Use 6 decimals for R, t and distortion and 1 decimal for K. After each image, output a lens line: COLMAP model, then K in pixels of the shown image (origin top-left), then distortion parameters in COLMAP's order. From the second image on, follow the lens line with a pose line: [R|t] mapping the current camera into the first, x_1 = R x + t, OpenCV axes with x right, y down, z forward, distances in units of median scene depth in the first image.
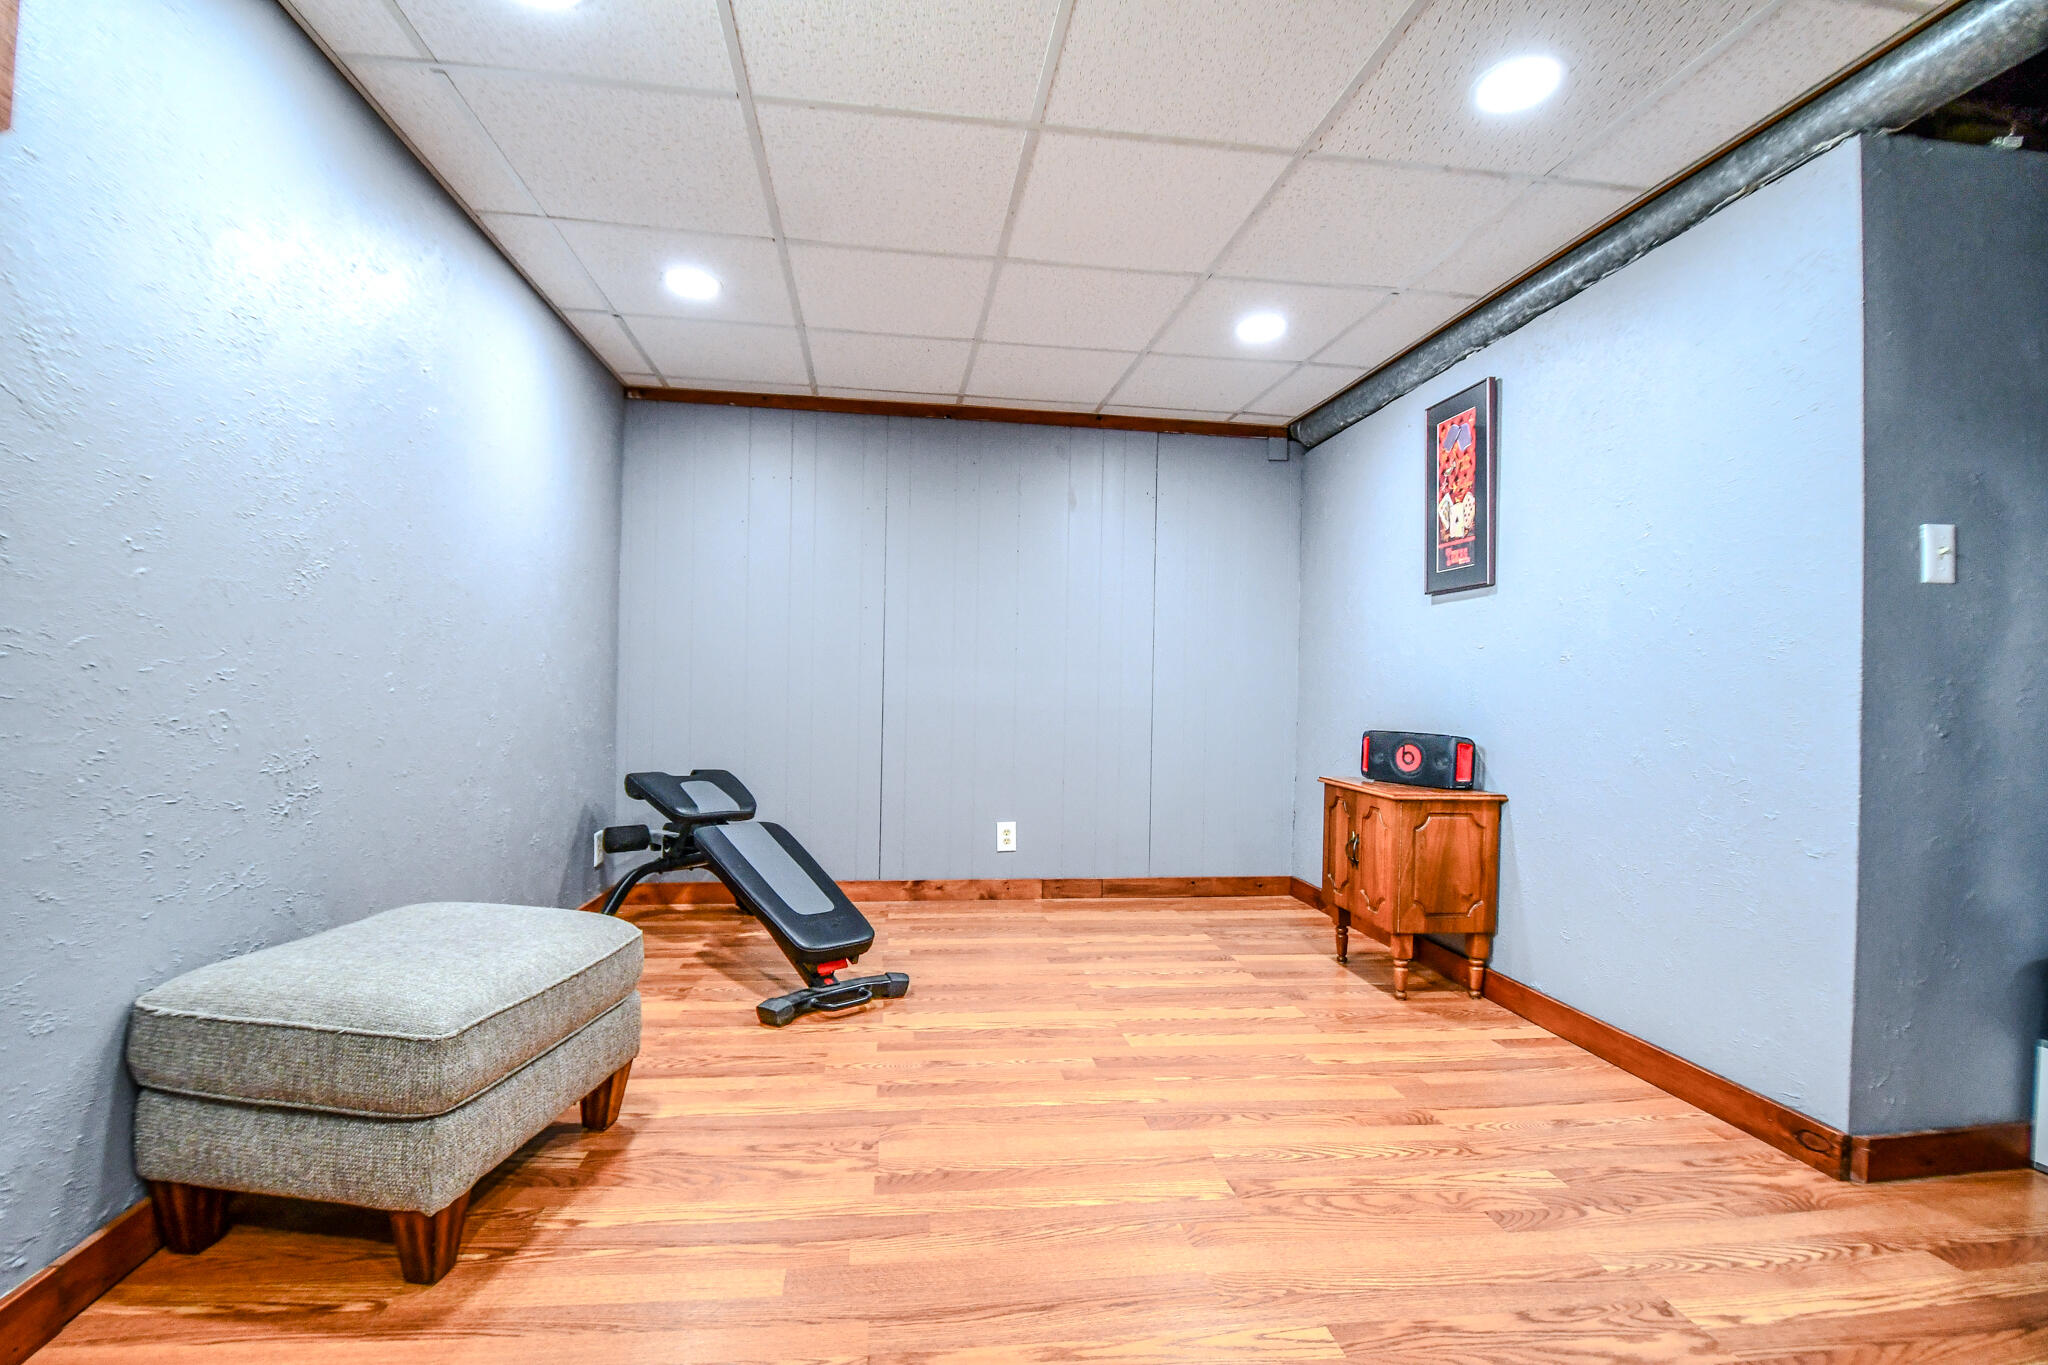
lens RADIAL K [[890.2, 0, 994.2], [0, 890.2, 698.8], [0, 0, 1]] dist [-0.013059, -0.006264]
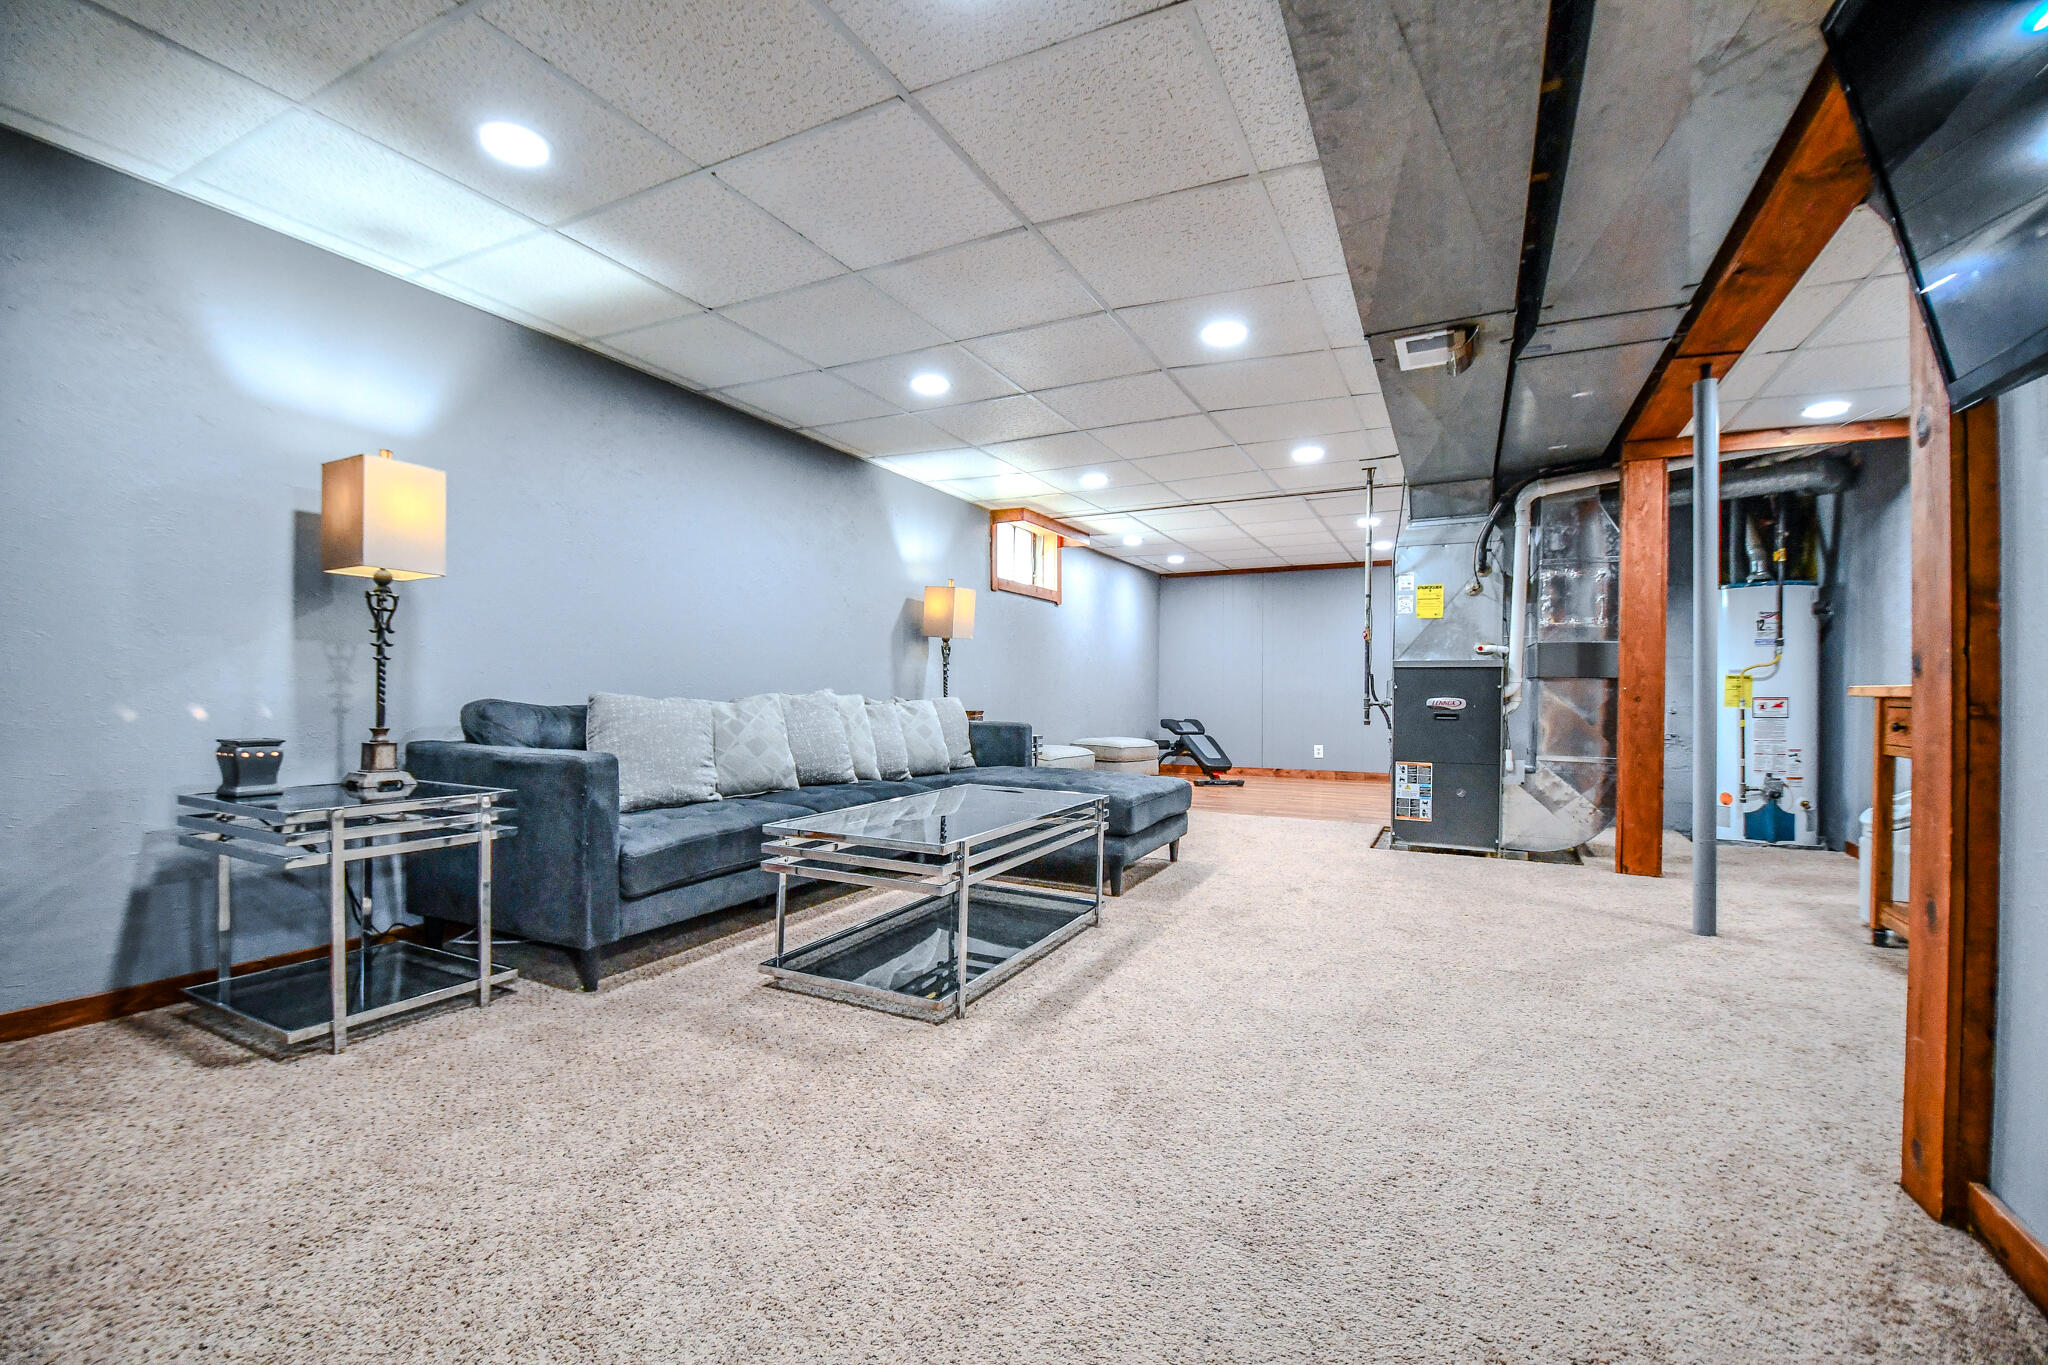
lens RADIAL K [[890.9, 0, 994.8], [0, 890.9, 696.3], [0, 0, 1]] dist [0.010708, -0.020507]
pose [[0.819450, -0.015339, -0.572945, 0.711466], [0.005353, 0.999803, -0.019110, 0.058107], [0.573126, 0.012593, 0.819371, -1.484470]]
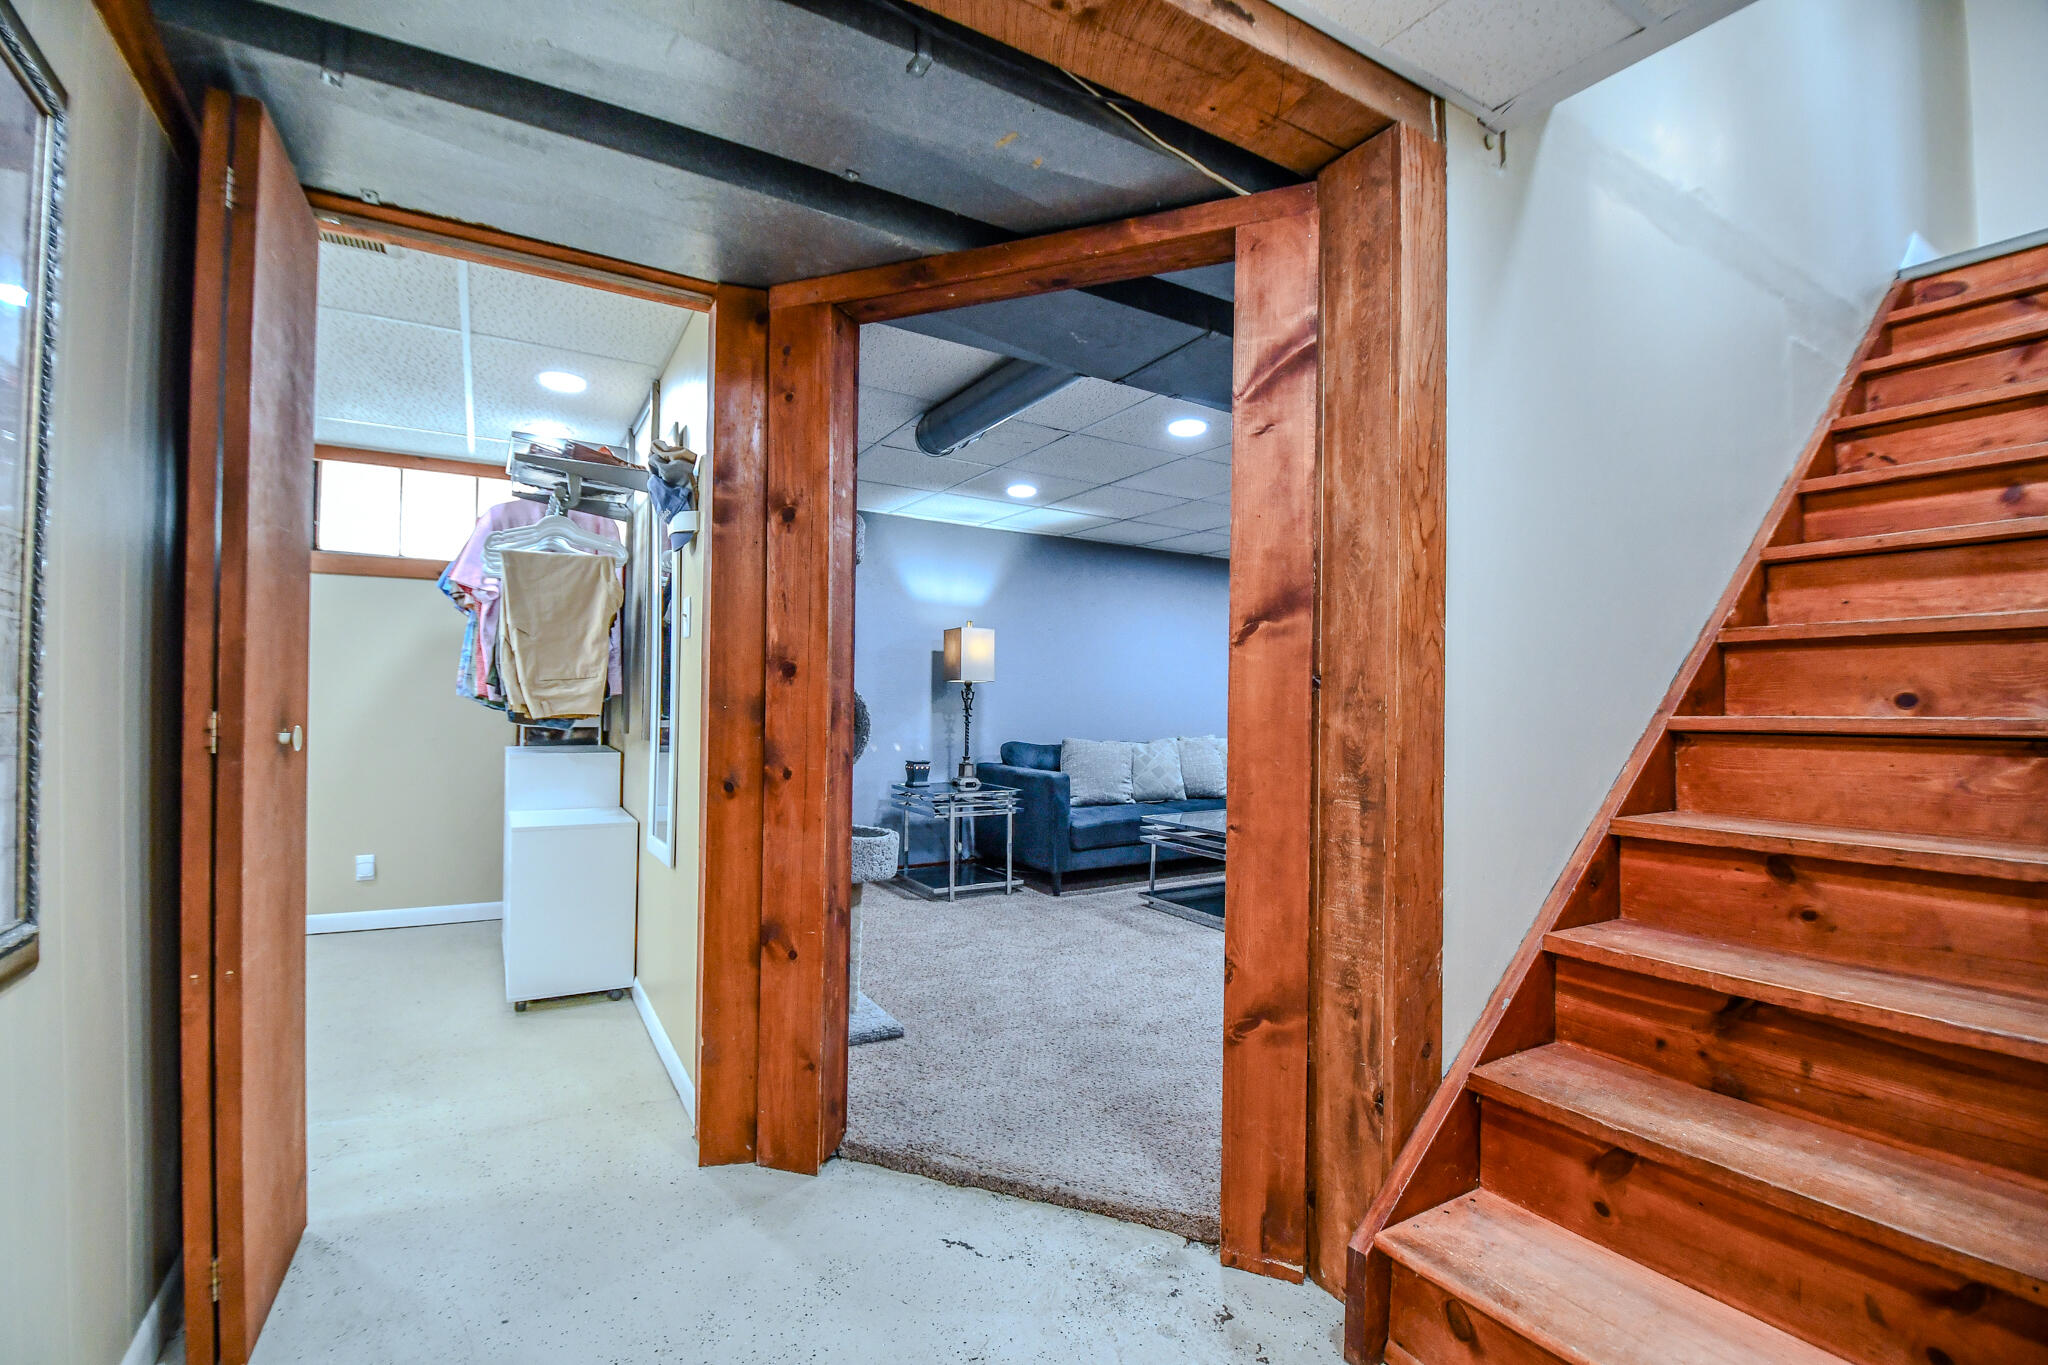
lens RADIAL K [[890.9, 0, 994.8], [0, 890.9, 696.3], [0, 0, 1]] dist [0.010708, -0.020507]
pose [[0.395971, -0.030121, -0.917769, 1.270812], [-0.012661, 0.999188, -0.038256, 0.023634], [0.918176, 0.026768, 0.395268, -1.723107]]
